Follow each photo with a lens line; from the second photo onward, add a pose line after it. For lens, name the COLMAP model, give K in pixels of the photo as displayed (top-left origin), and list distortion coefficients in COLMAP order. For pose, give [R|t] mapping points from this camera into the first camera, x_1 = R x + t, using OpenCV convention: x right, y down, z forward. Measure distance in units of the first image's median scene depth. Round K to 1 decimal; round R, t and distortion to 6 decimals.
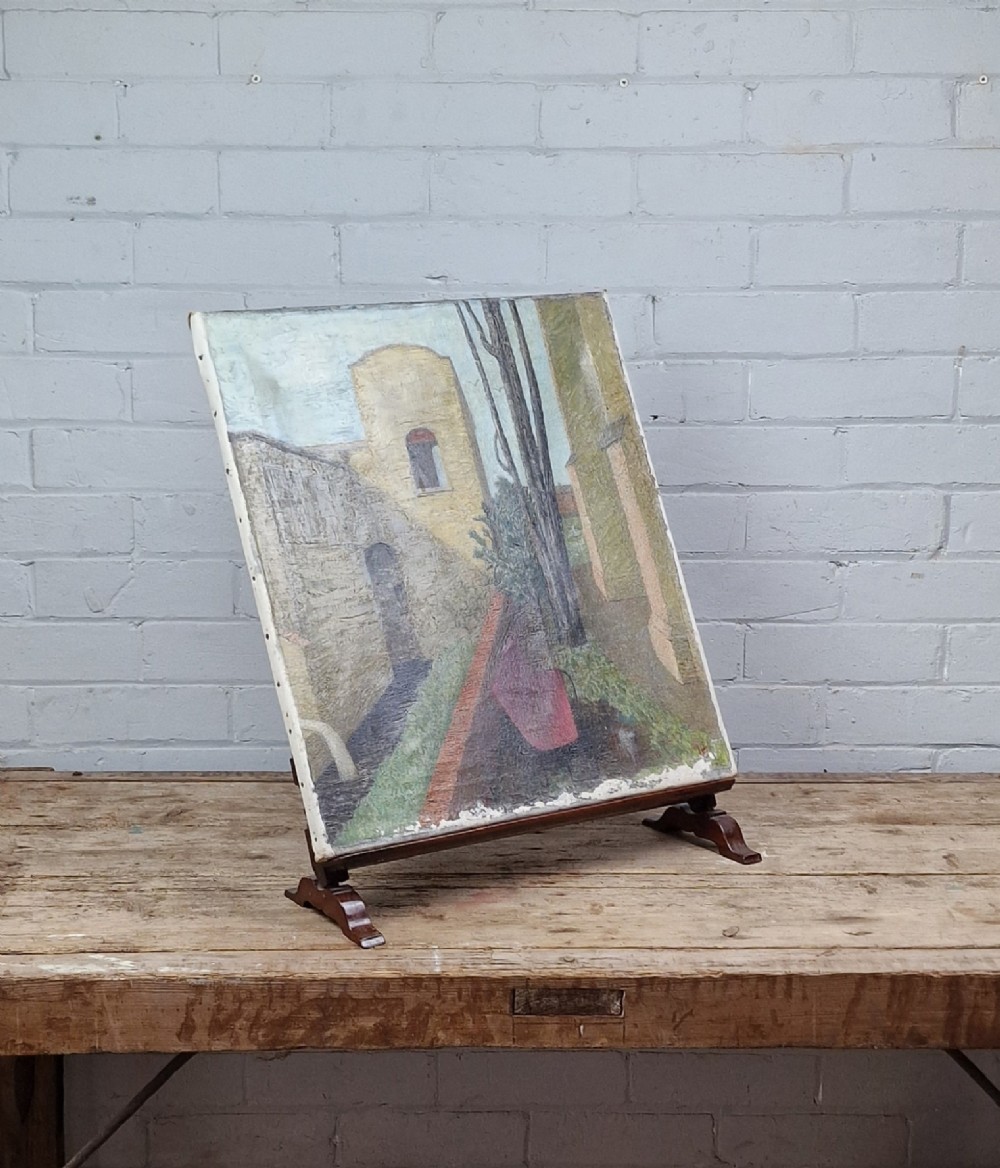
lens RADIAL K [[2166.4, 0, 412.4], [0, 2166.4, 621.8], [0, 0, 1]] dist [0.091031, 0.000000]
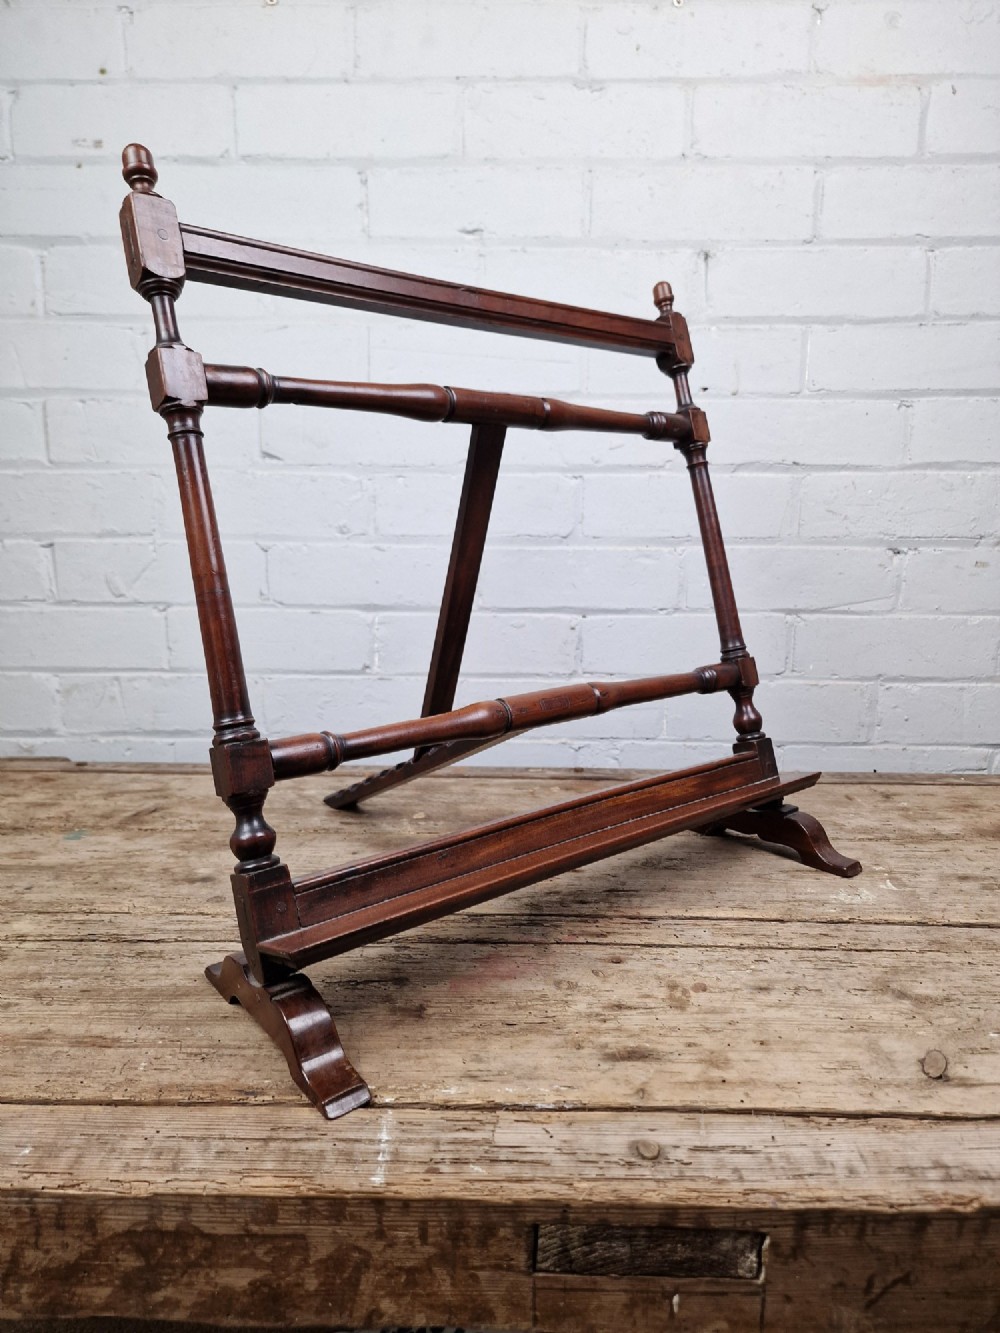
lens RADIAL K [[924.5, 0, 490.1], [0, 924.5, 675.8], [0, 0, 1]] dist [0.055342, -0.054791]
pose [[0.999603, 0.009776, -0.026412, 0.031891], [-0.010503, 0.999565, -0.027549, 0.042071], [0.026131, 0.027816, 0.999271, 0.615852]]
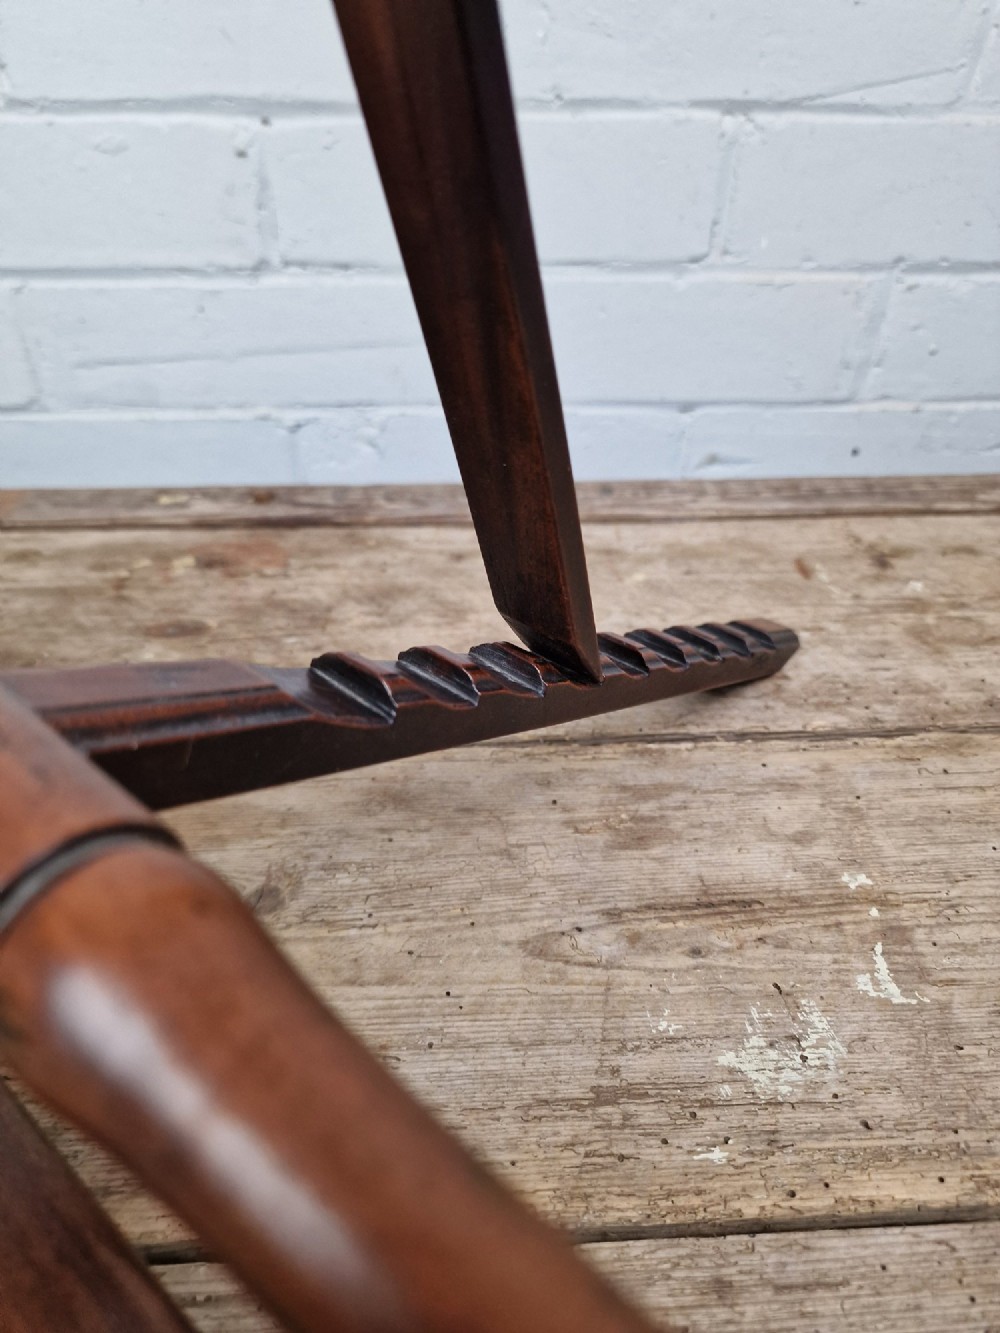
lens RADIAL K [[924.5, 0, 498.1], [0, 924.5, 662.7], [0, 0, 1]] dist [0.055342, -0.054791]
pose [[0.998797, -0.020893, 0.044368, 0.099411], [-0.000054, 0.904237, 0.427032, 0.020307], [-0.049041, -0.426520, 0.903147, 0.827379]]
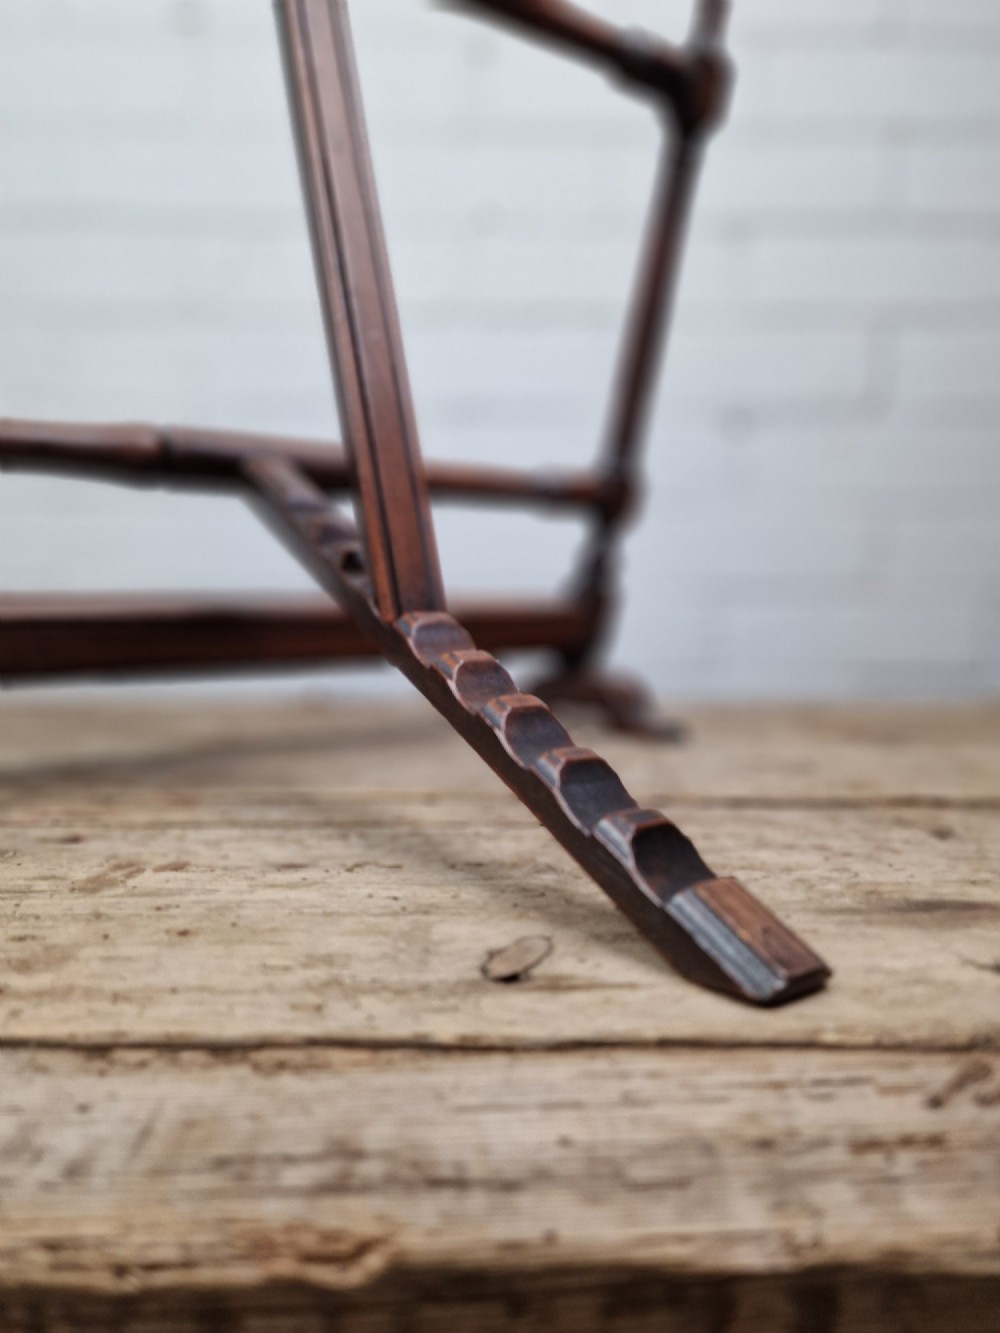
lens RADIAL K [[924.5, 0, 491.5], [0, 924.5, 665.7], [0, 0, 1]] dist [0.055342, -0.054791]
pose [[0.999995, 0.002482, -0.001733, 0.116873], [-0.002691, 0.991116, -0.132972, 0.100313], [0.001387, 0.132976, 0.991118, 0.722703]]
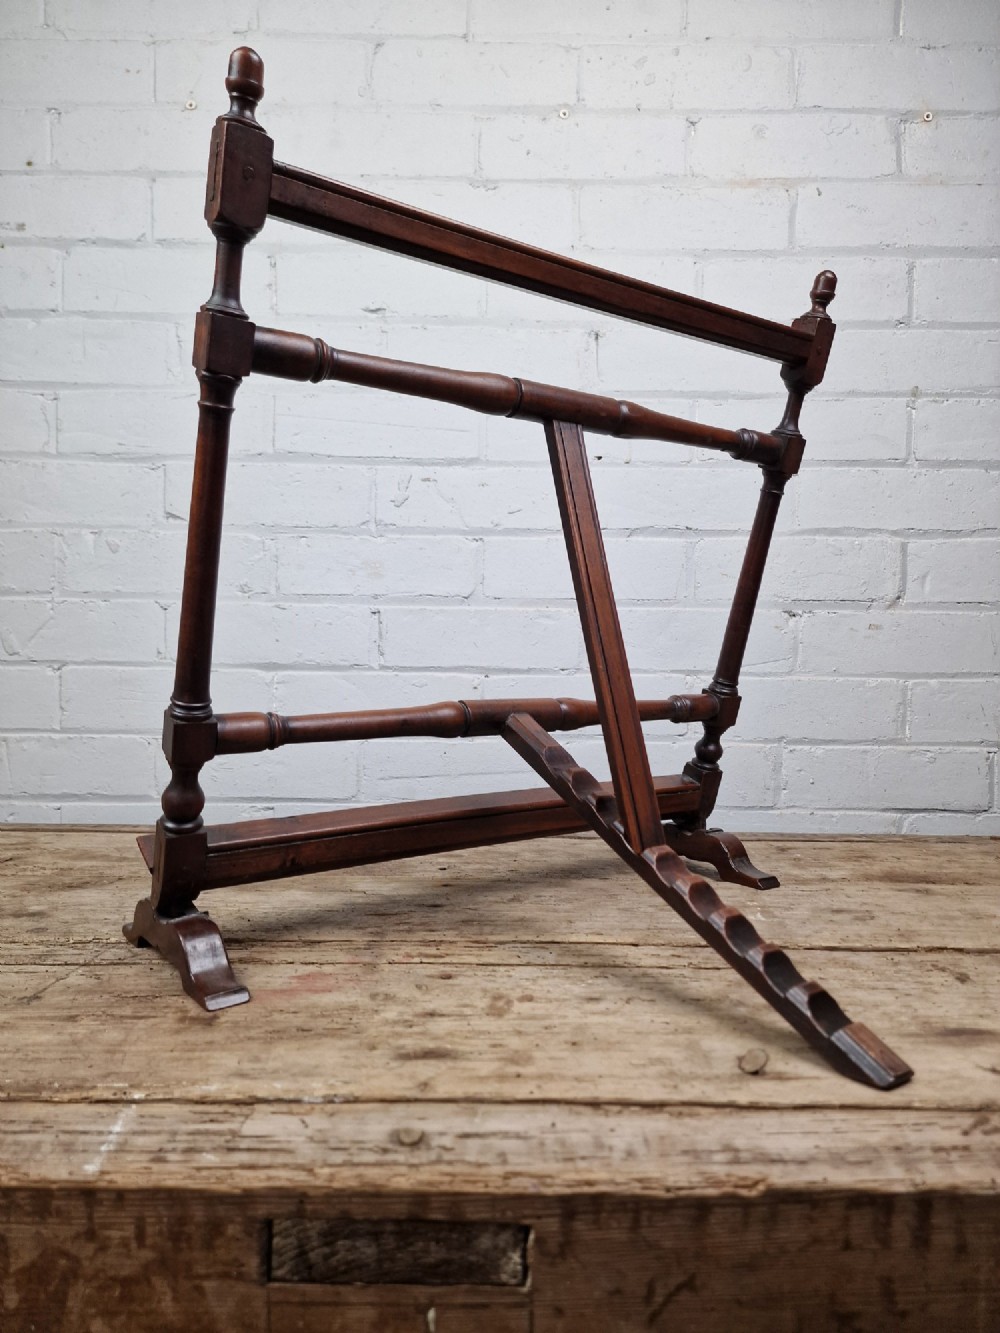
lens RADIAL K [[924.5, 0, 495.8], [0, 924.5, 666.1], [0, 0, 1]] dist [0.055342, -0.054791]
pose [[0.999921, 0.011848, -0.004107, 0.070176], [-0.012397, 0.983225, -0.181976, 0.075097], [0.001882, 0.182013, 0.983294, 0.625546]]
